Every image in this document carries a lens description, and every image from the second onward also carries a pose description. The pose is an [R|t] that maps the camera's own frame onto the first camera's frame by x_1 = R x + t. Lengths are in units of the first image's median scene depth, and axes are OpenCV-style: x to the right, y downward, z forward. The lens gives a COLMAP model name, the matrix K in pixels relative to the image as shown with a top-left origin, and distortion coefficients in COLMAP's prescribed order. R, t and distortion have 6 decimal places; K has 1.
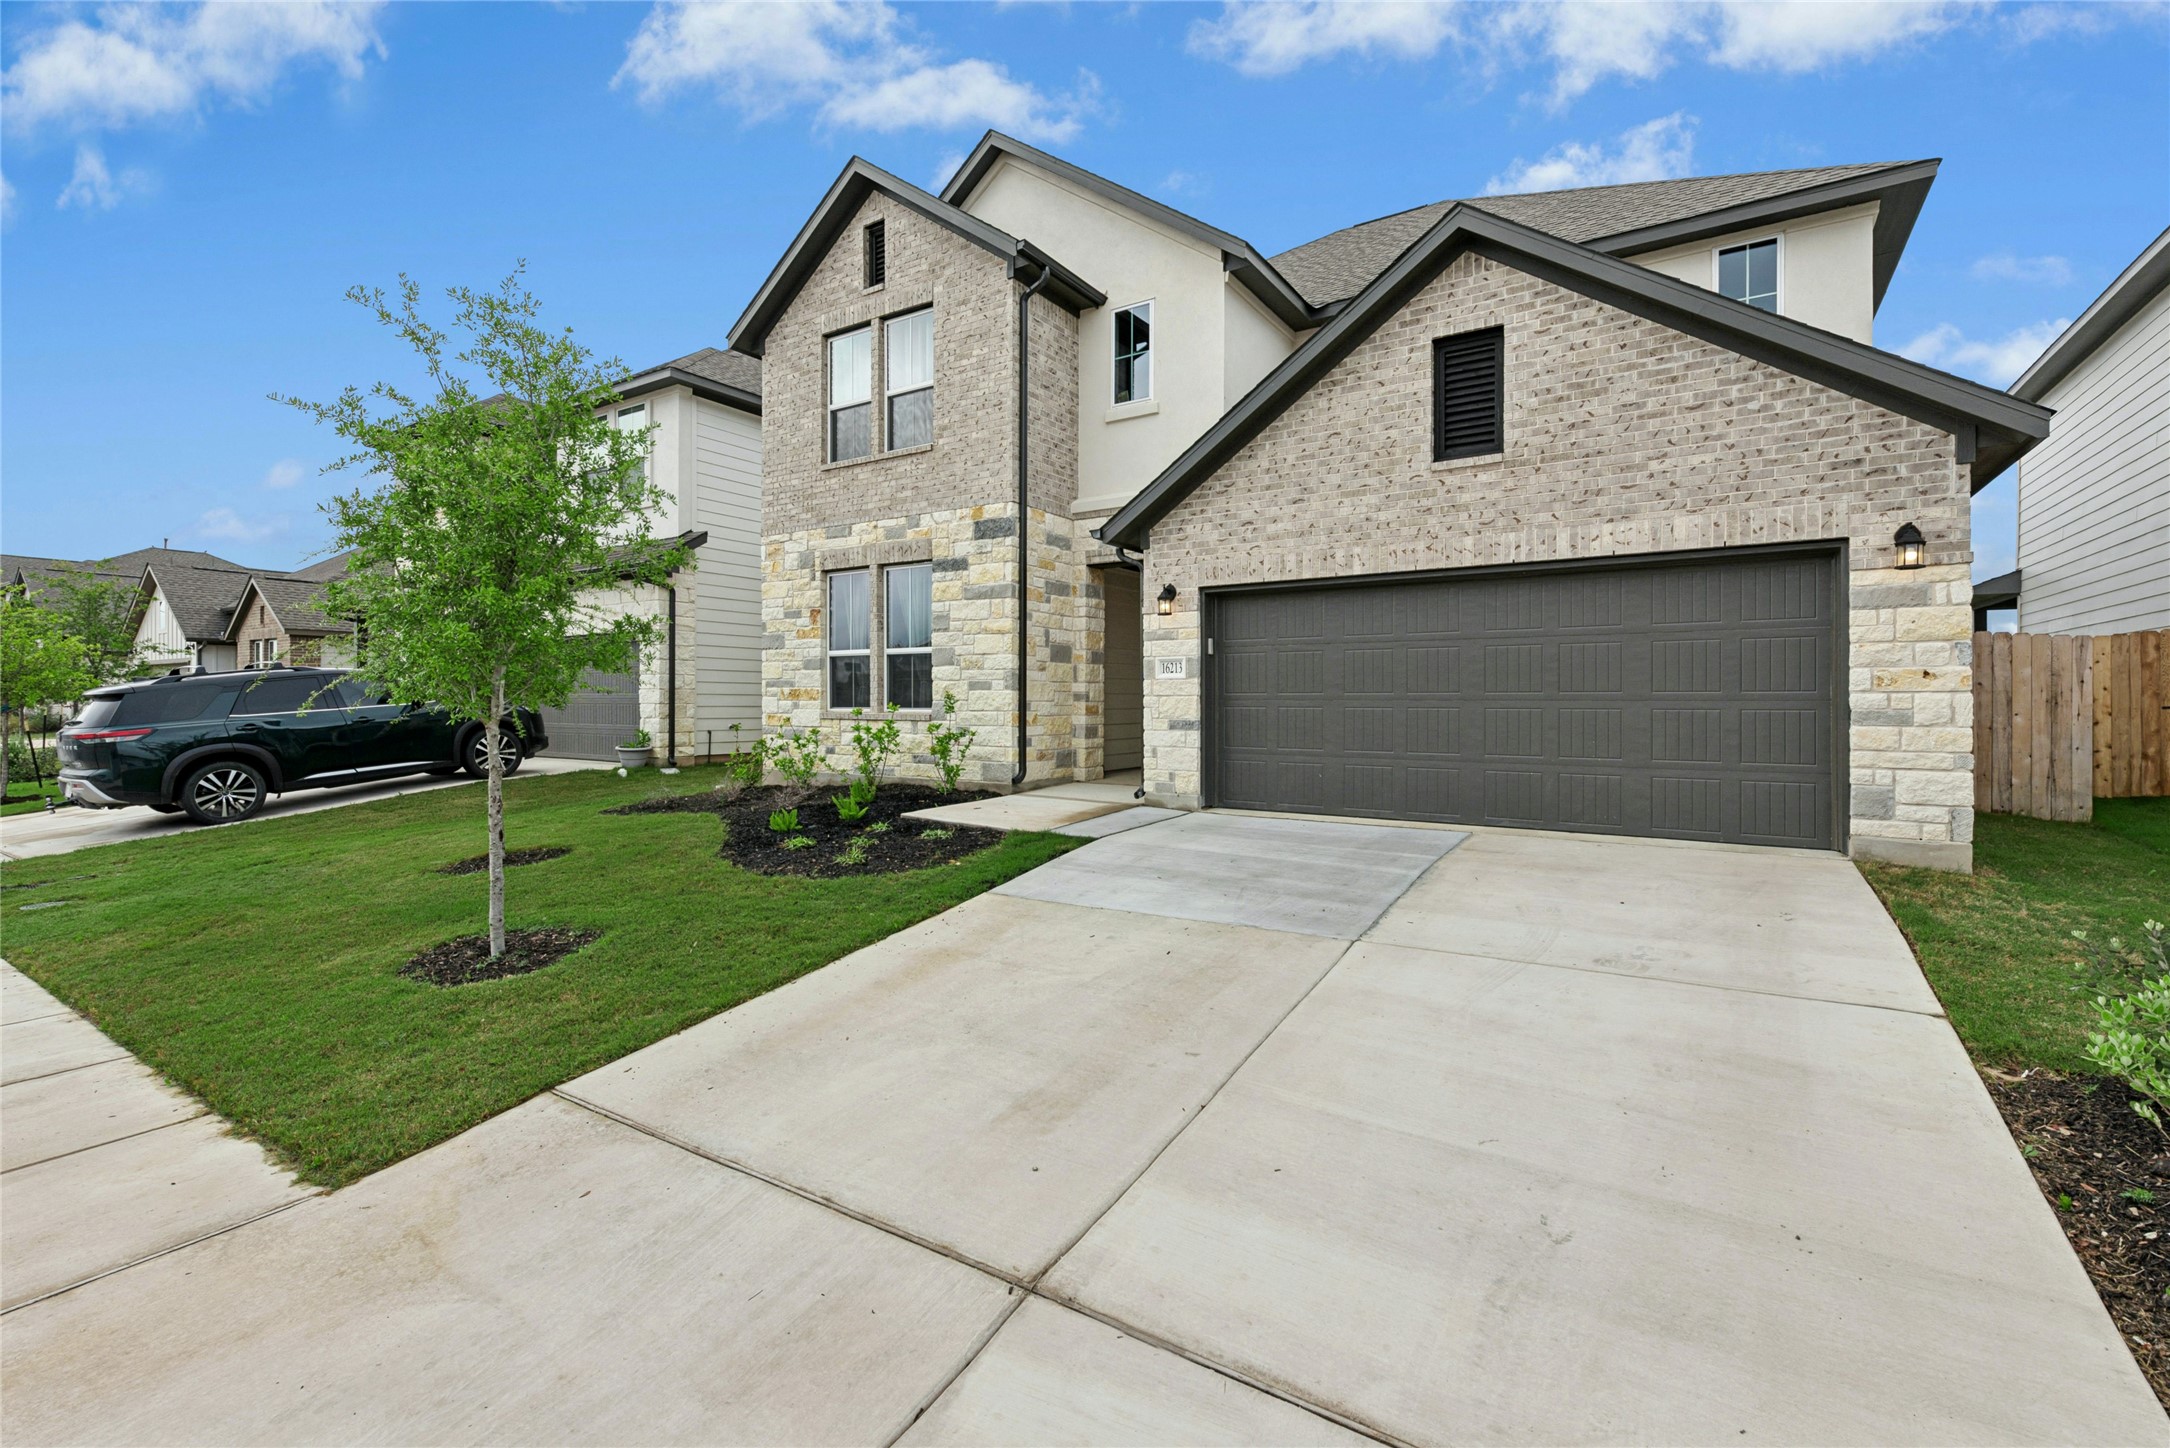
lens RADIAL K [[950.3, 0, 1087.1], [0, 950.3, 712.9], [0, 0, 1]] dist [-0.001968, -0.001290]
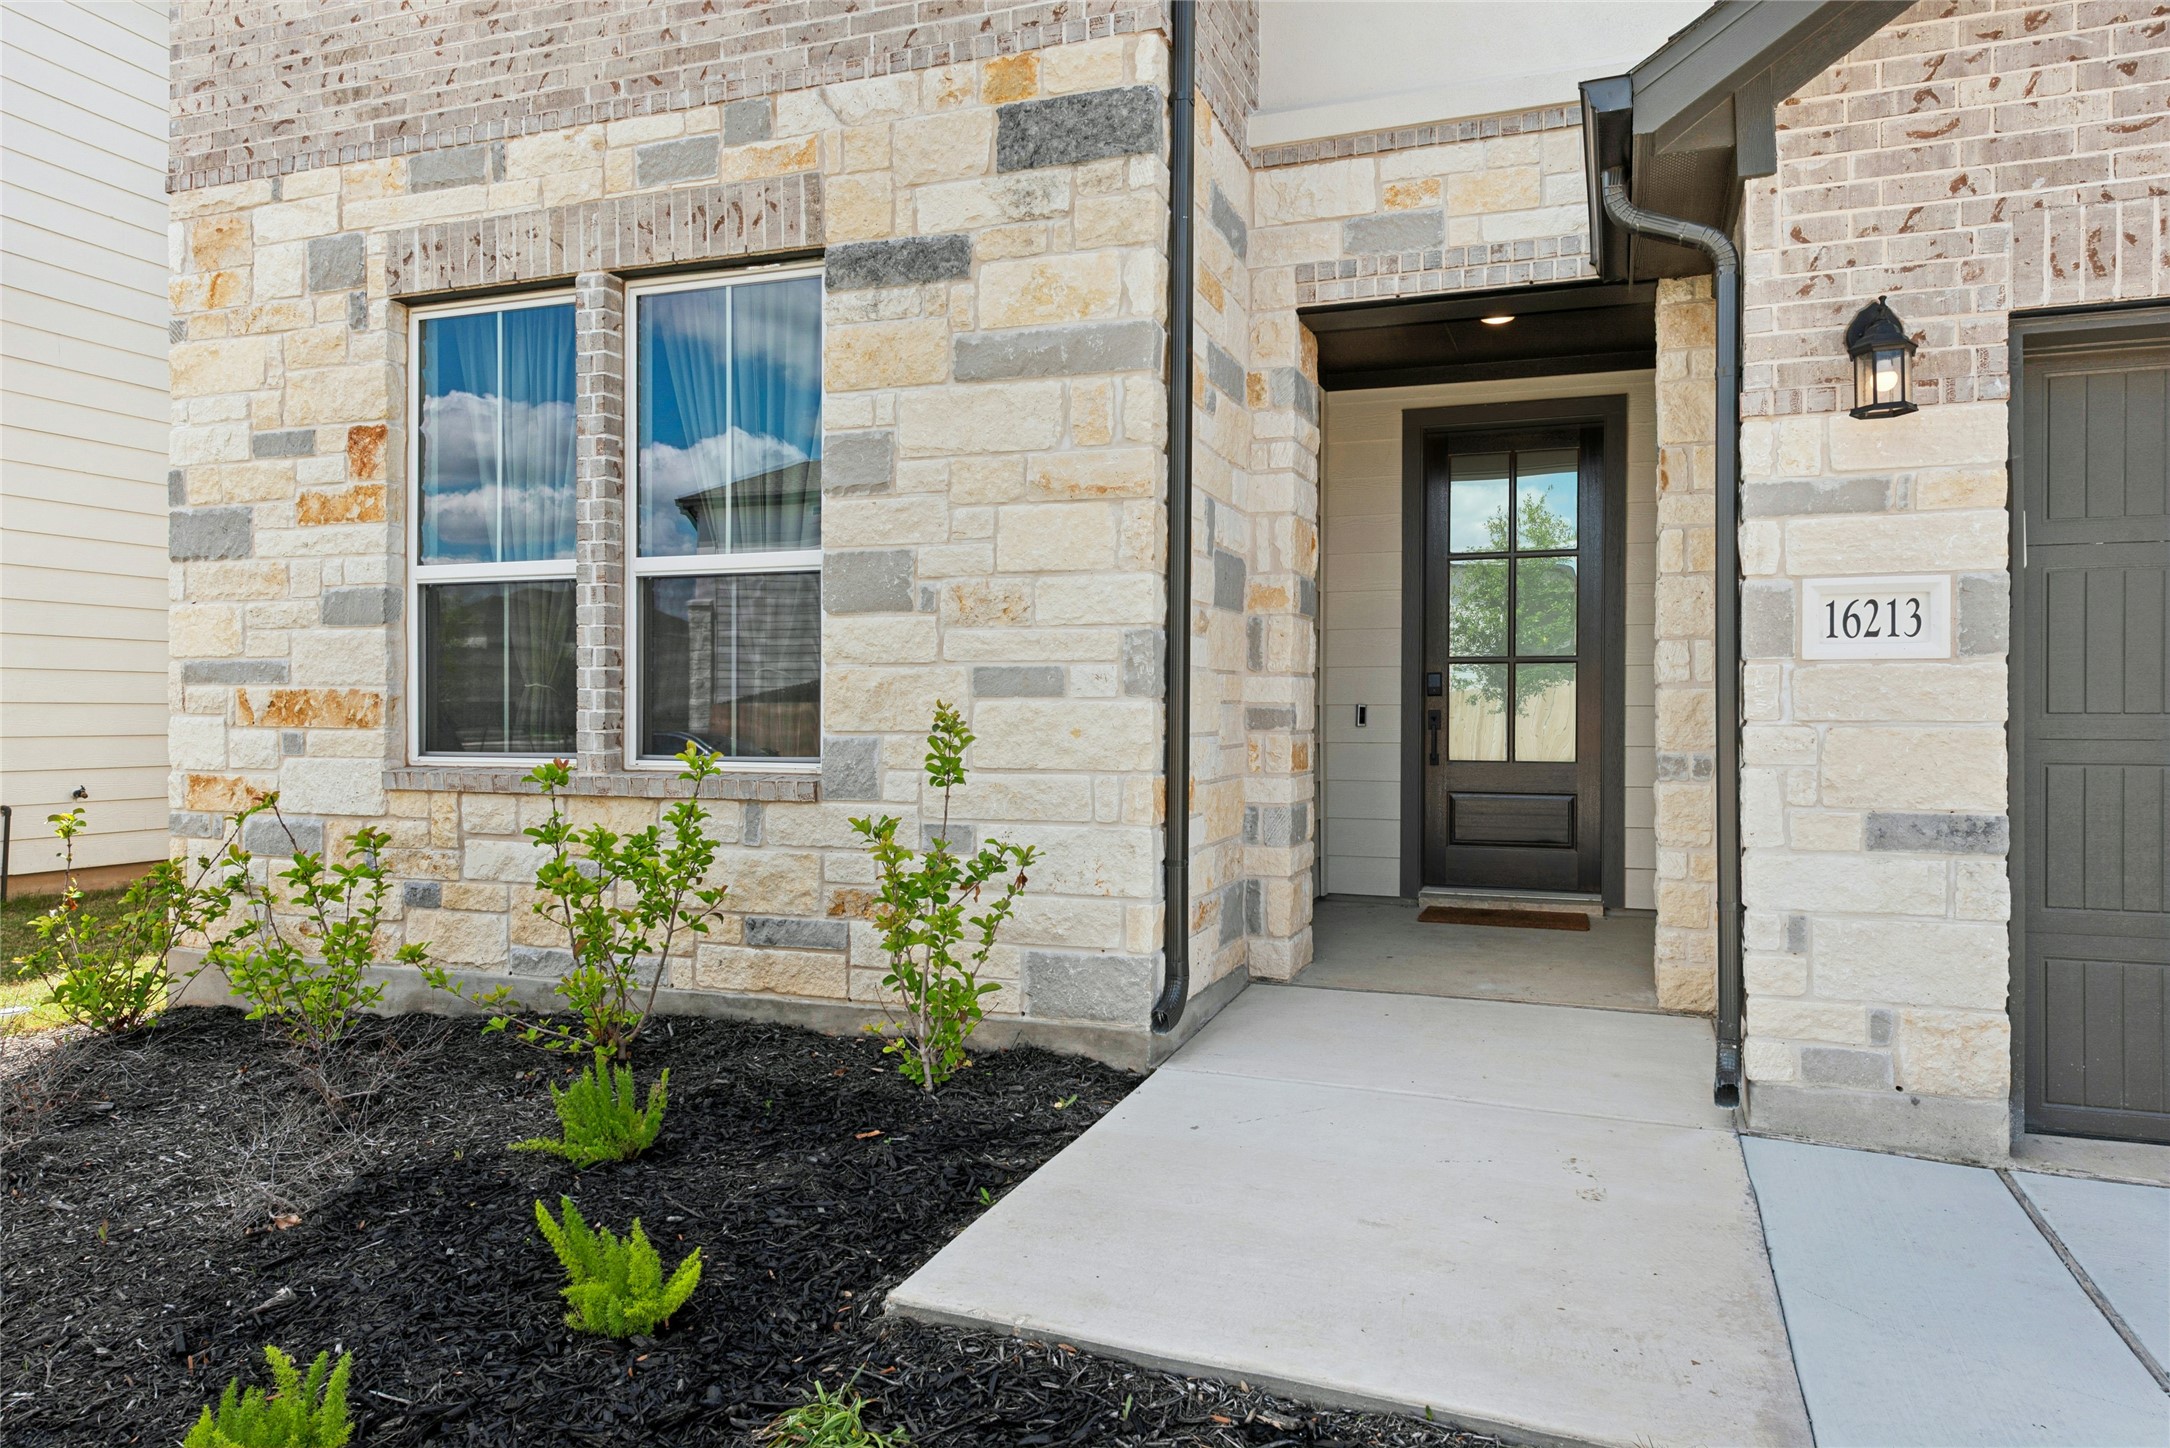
lens RADIAL K [[1406.4, 0, 1085.3], [0, 1406.4, 708.3], [0, 0, 1]] dist [0.017131, -0.001409]
pose [[0.973012, 0.001549, 0.230748, -0.186007], [0.001467, 0.999916, -0.012898, -0.014750], [-0.230748, 0.012888, 0.972928, 0.567101]]
